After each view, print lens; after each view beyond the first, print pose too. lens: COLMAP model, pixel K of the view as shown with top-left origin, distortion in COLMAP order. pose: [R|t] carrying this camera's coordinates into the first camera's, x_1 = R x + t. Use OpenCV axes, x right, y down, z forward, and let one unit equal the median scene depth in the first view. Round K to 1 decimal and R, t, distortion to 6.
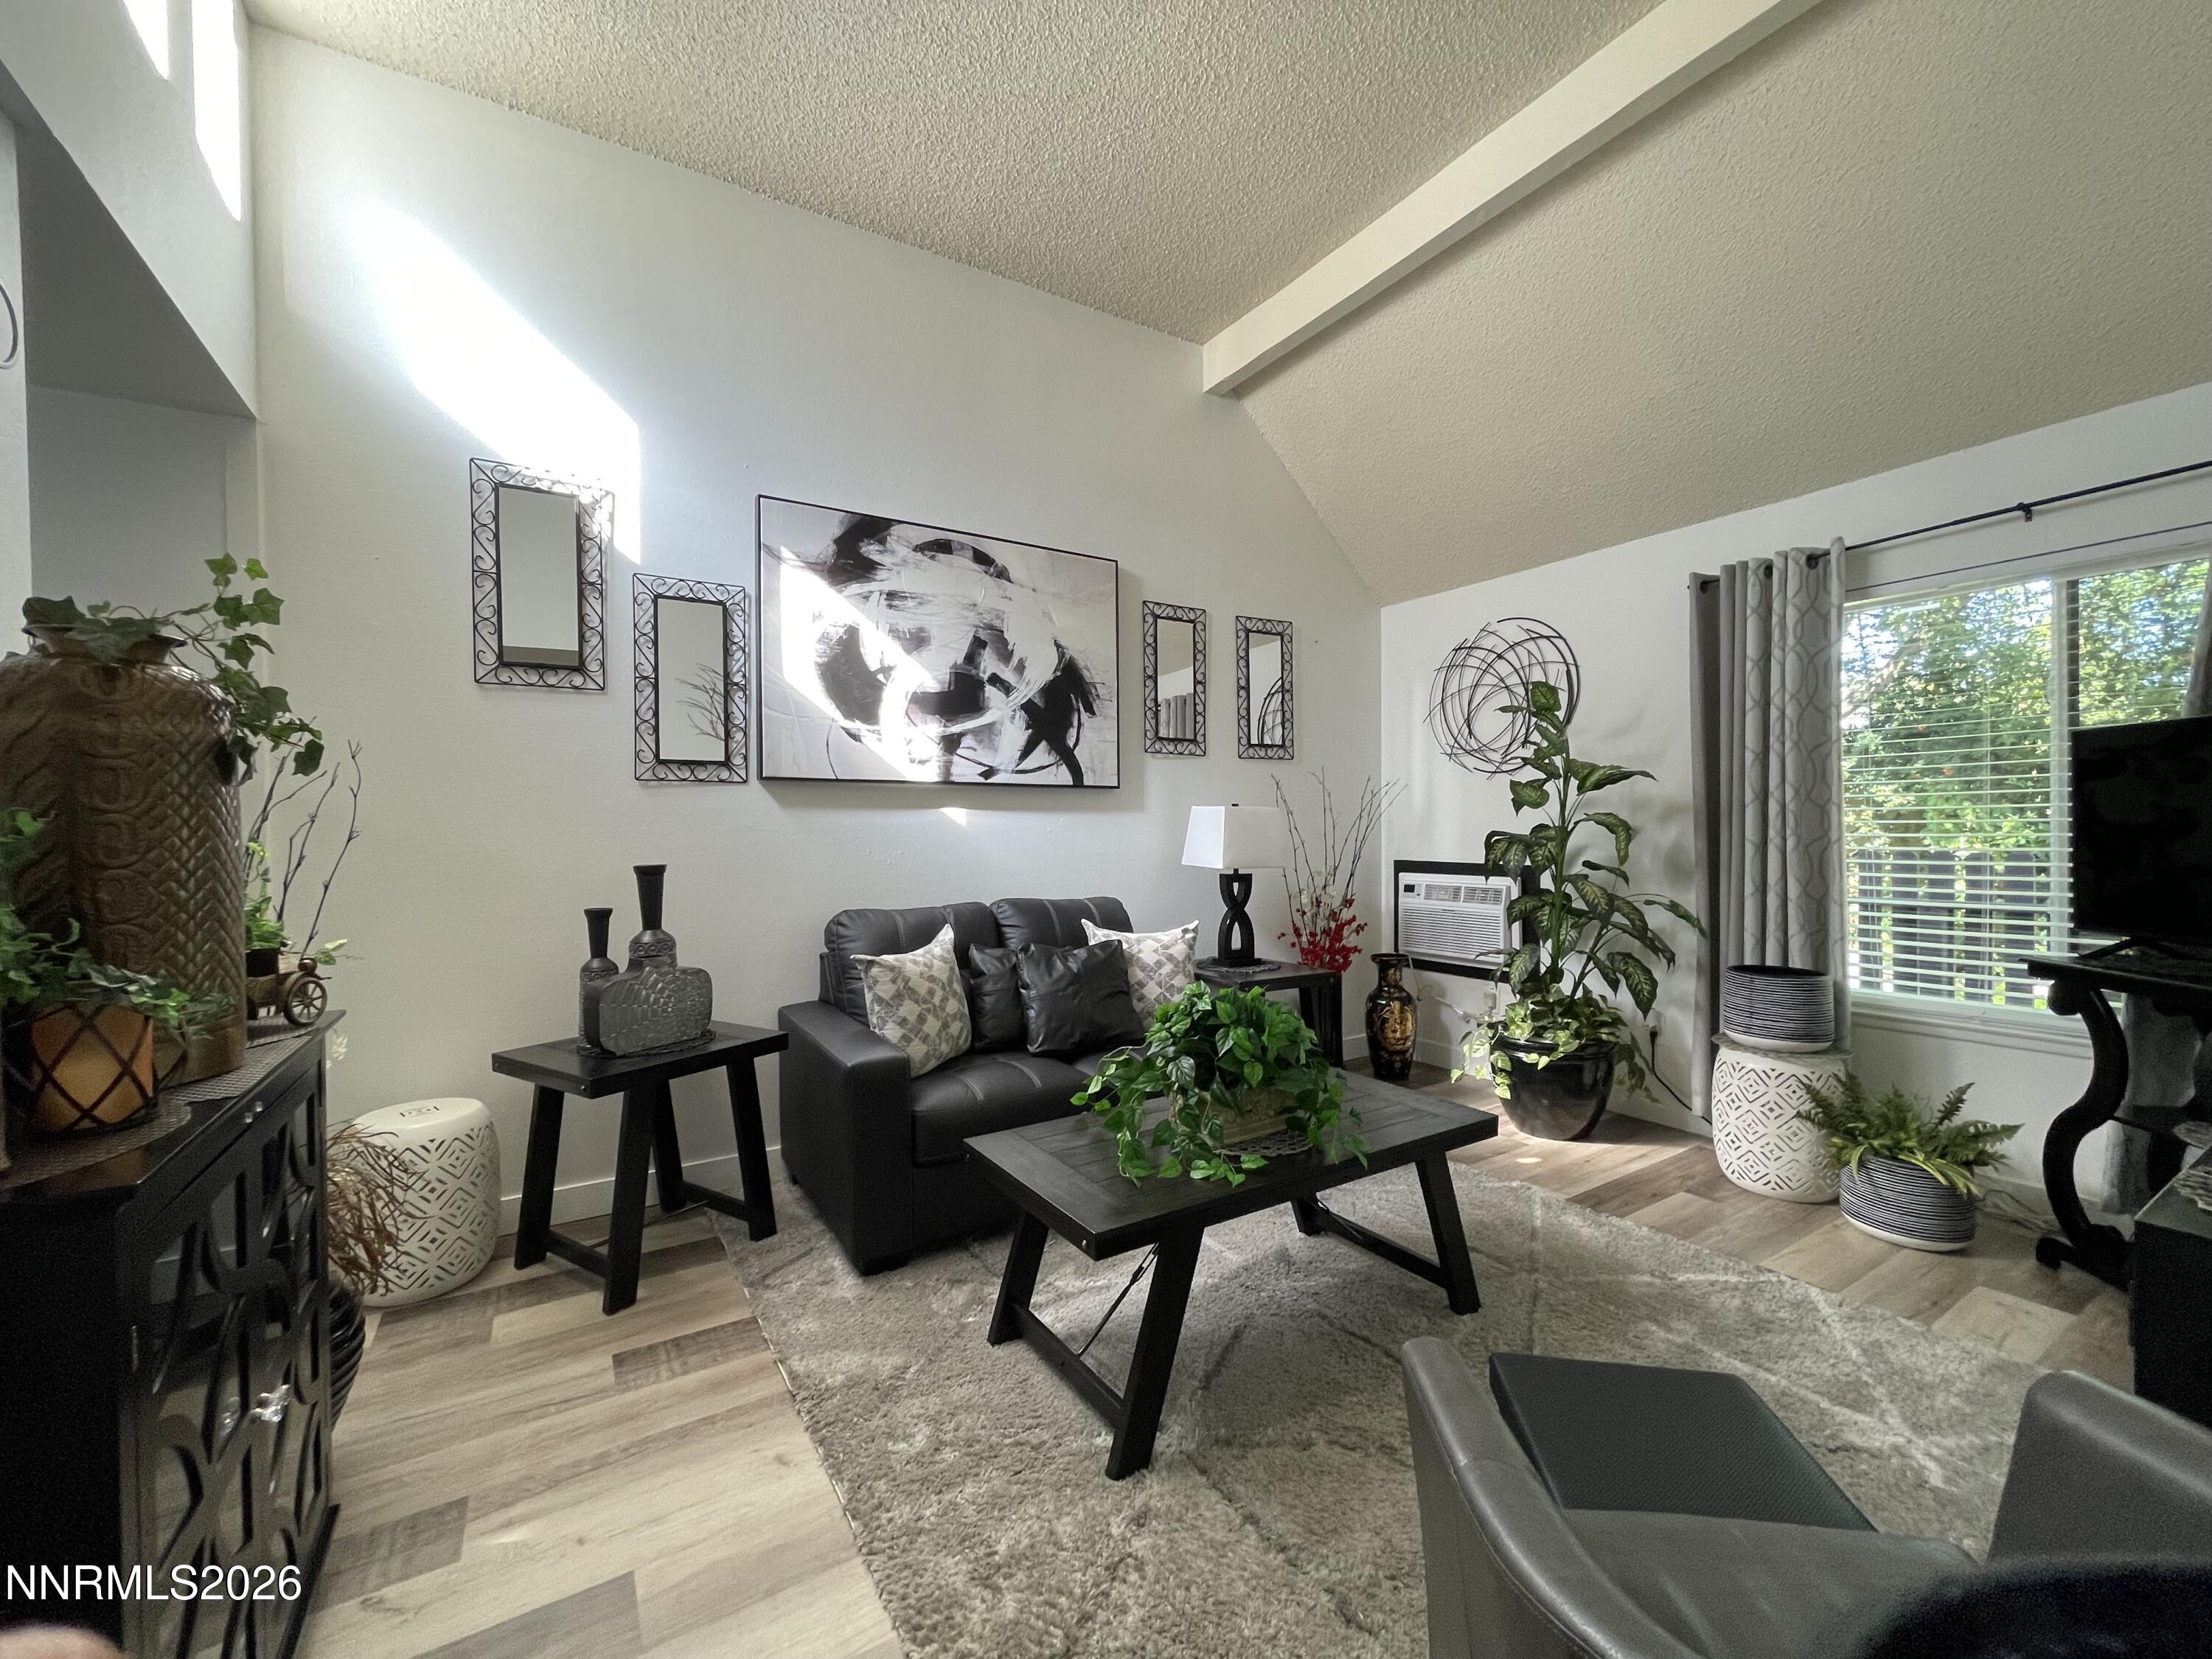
lens RADIAL K [[890.6, 0, 1096.5], [0, 890.6, 840.9], [0, 0, 1]] dist [-0.003237, 0.003438]
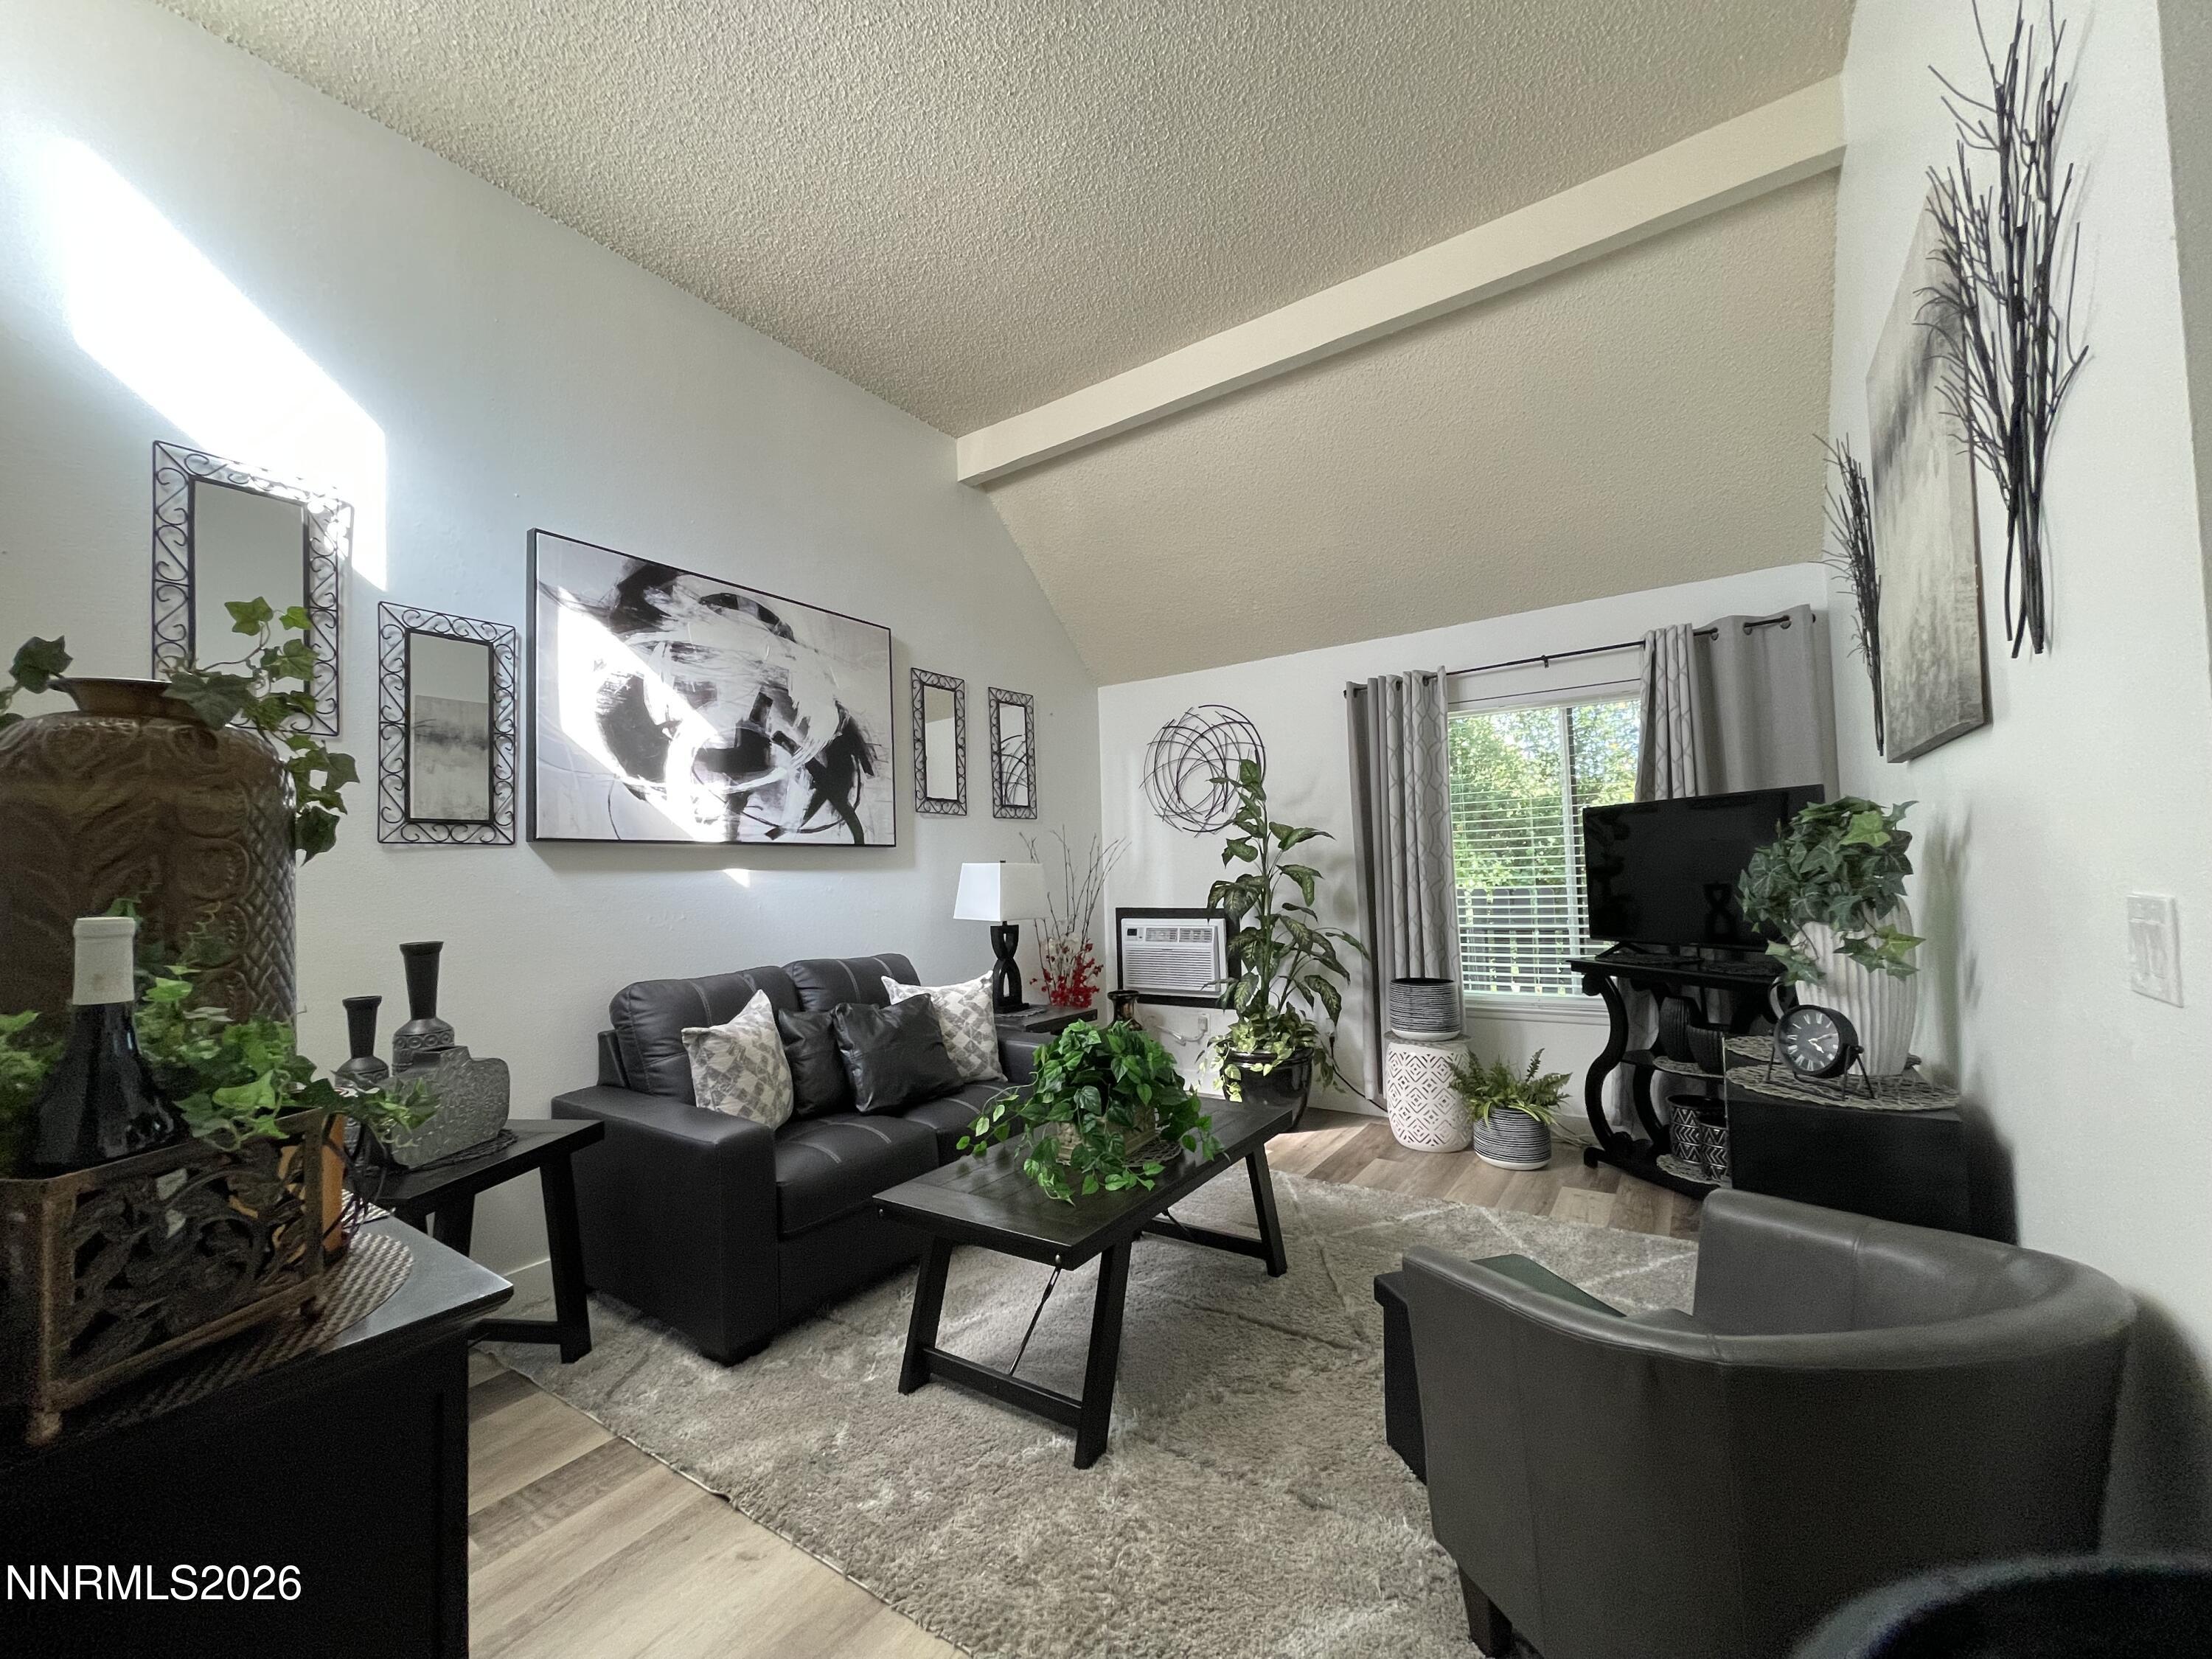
lens RADIAL K [[890.6, 0, 1096.5], [0, 890.6, 840.9], [0, 0, 1]] dist [-0.003237, 0.003438]
pose [[0.914759, -0.003240, 0.403987, -0.225733], [0.026710, 0.998265, -0.052472, -0.007419], [-0.403116, 0.058790, 0.913259, -0.041724]]
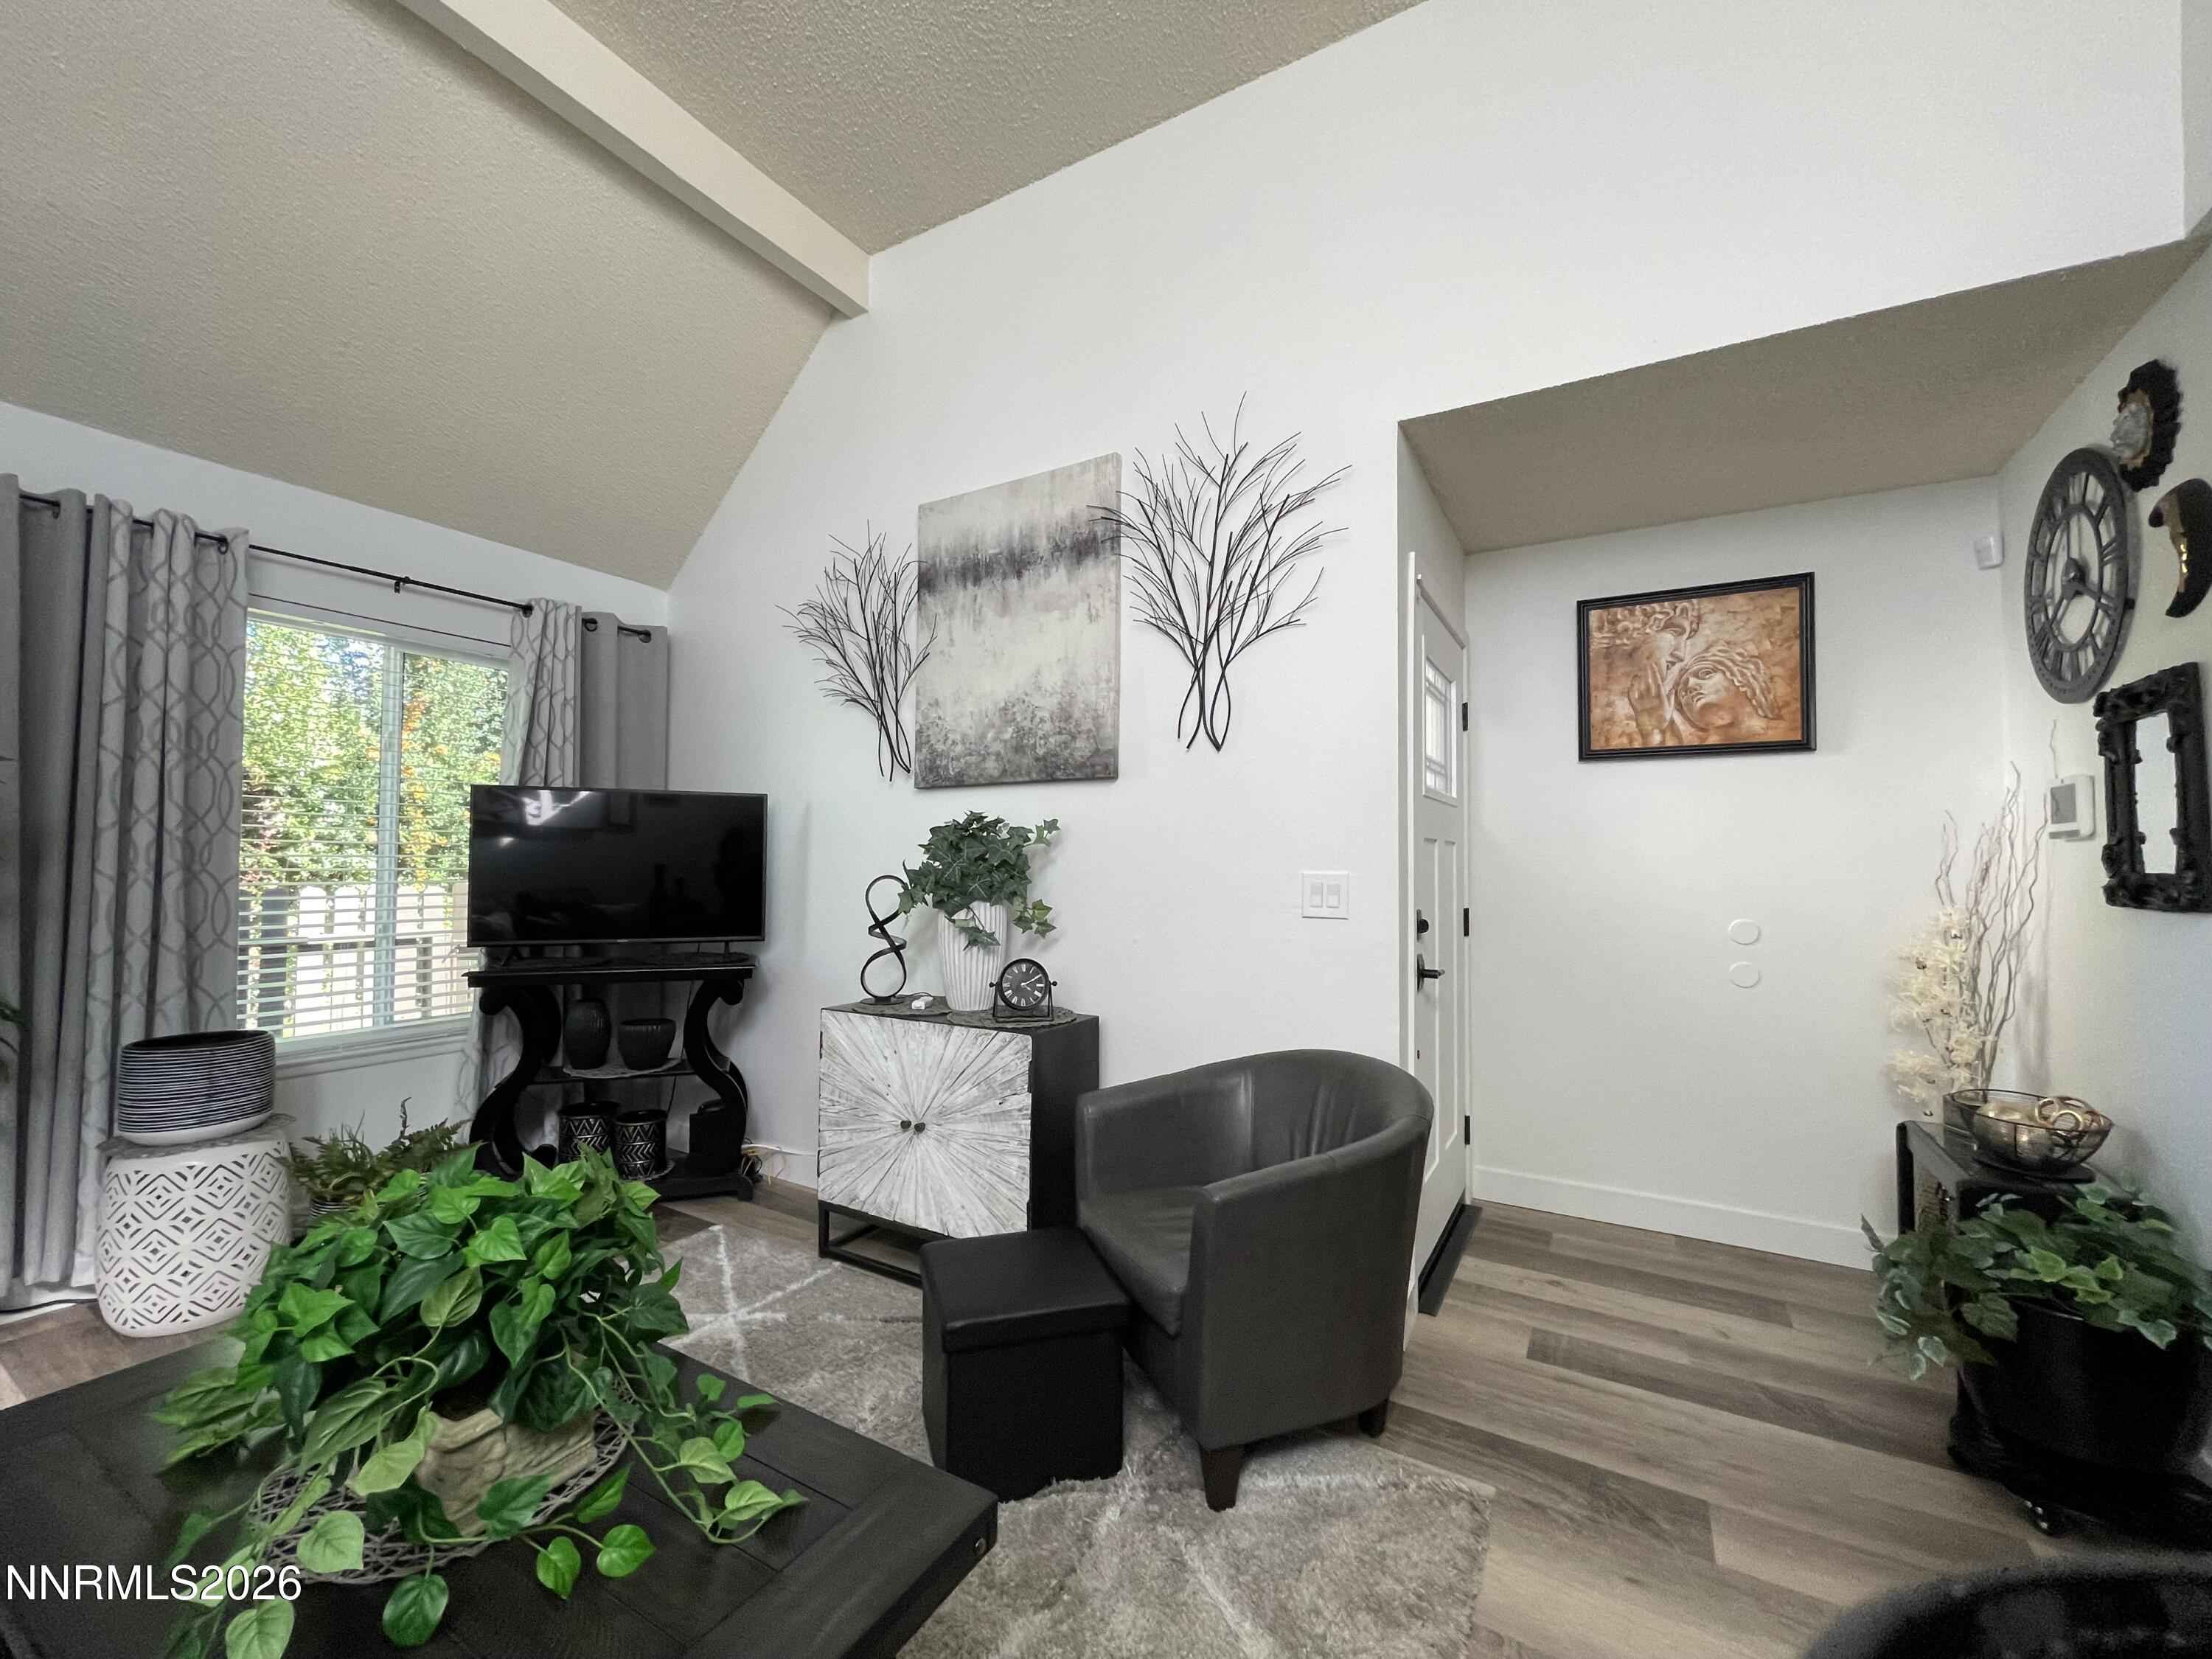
lens RADIAL K [[890.6, 0, 1096.5], [0, 890.6, 840.9], [0, 0, 1]] dist [-0.003237, 0.003438]
pose [[-0.459892, 0.032535, 0.887379, -0.314076], [0.008156, 0.999441, -0.032417, 0.000894], [-0.887937, -0.007671, -0.459900, 0.640885]]
